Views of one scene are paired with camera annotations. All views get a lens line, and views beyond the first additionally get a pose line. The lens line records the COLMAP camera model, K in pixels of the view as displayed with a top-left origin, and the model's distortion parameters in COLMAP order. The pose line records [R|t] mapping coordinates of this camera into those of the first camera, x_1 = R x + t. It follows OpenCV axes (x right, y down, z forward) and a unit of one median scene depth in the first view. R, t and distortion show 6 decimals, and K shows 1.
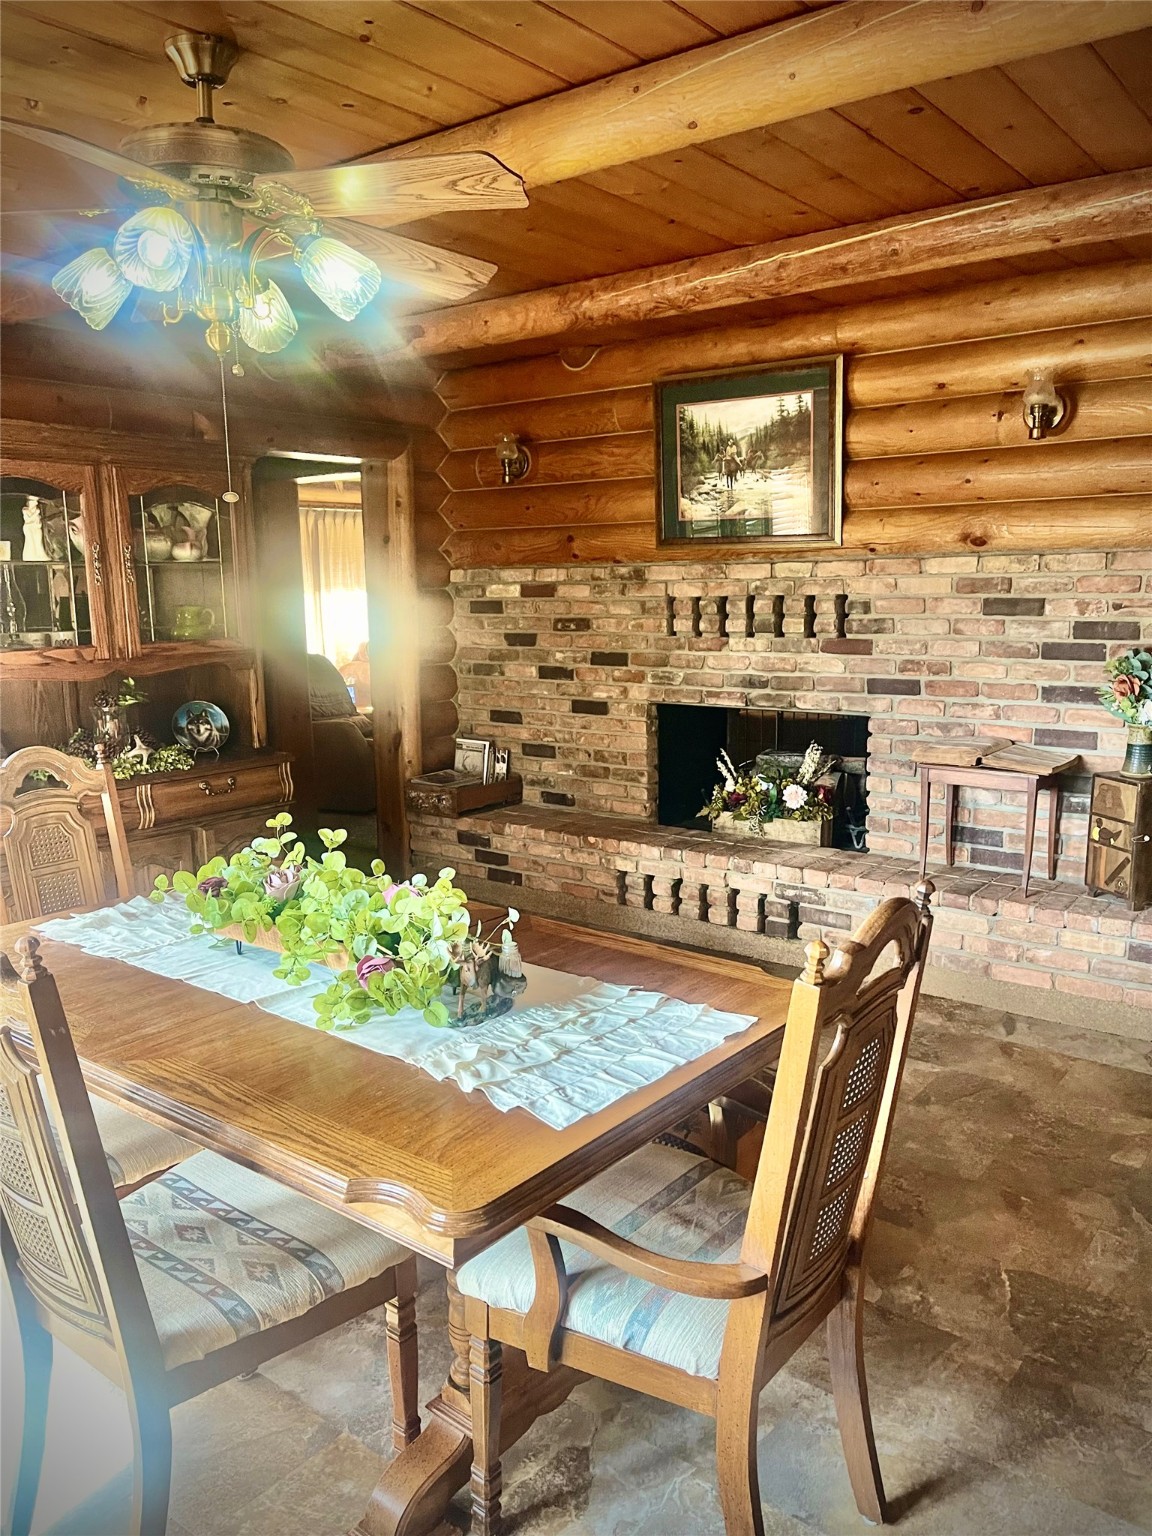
lens RADIAL K [[1179.8, 0, 580.1], [0, 1179.8, 772.4], [0, 0, 1]] dist [-0.009602, -0.009641]
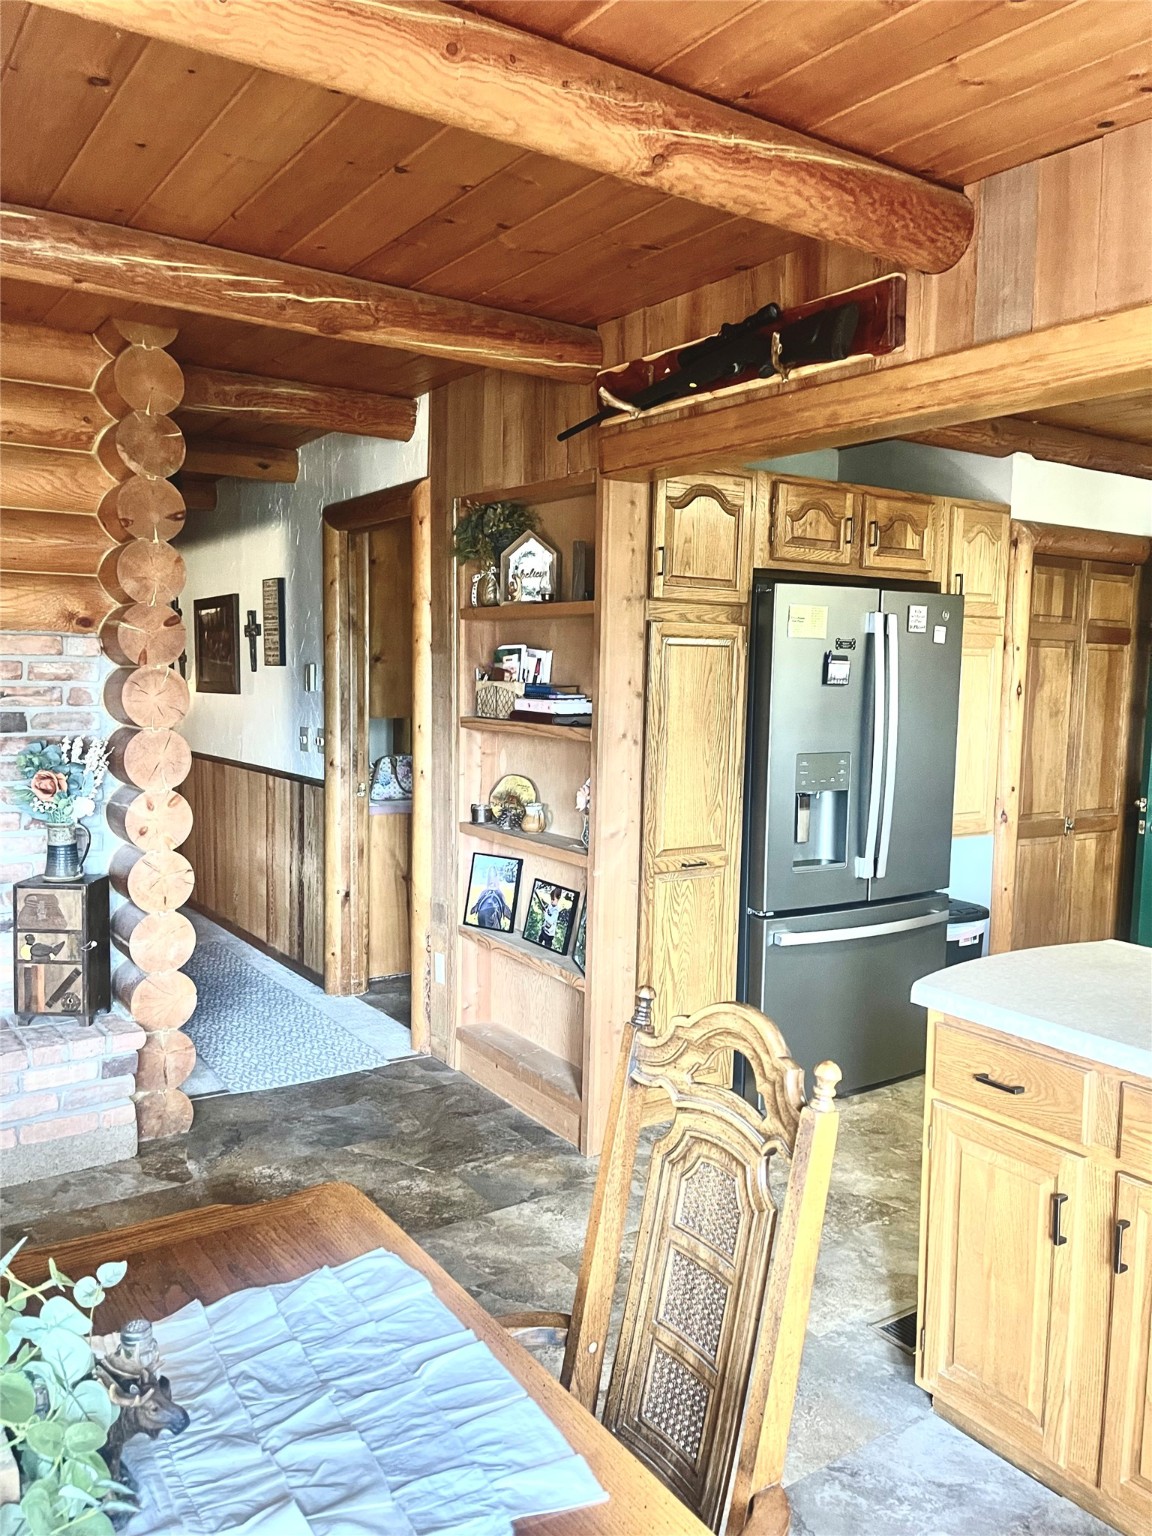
lens RADIAL K [[1179.8, 0, 577.1], [0, 1179.8, 764.8], [0, 0, 1]] dist [-0.009602, -0.009641]
pose [[0.312255, -0.065059, 0.947768, -0.261156], [0.141029, 0.989772, 0.021478, -0.048450], [-0.939472, 0.126956, 0.318237, 0.326979]]
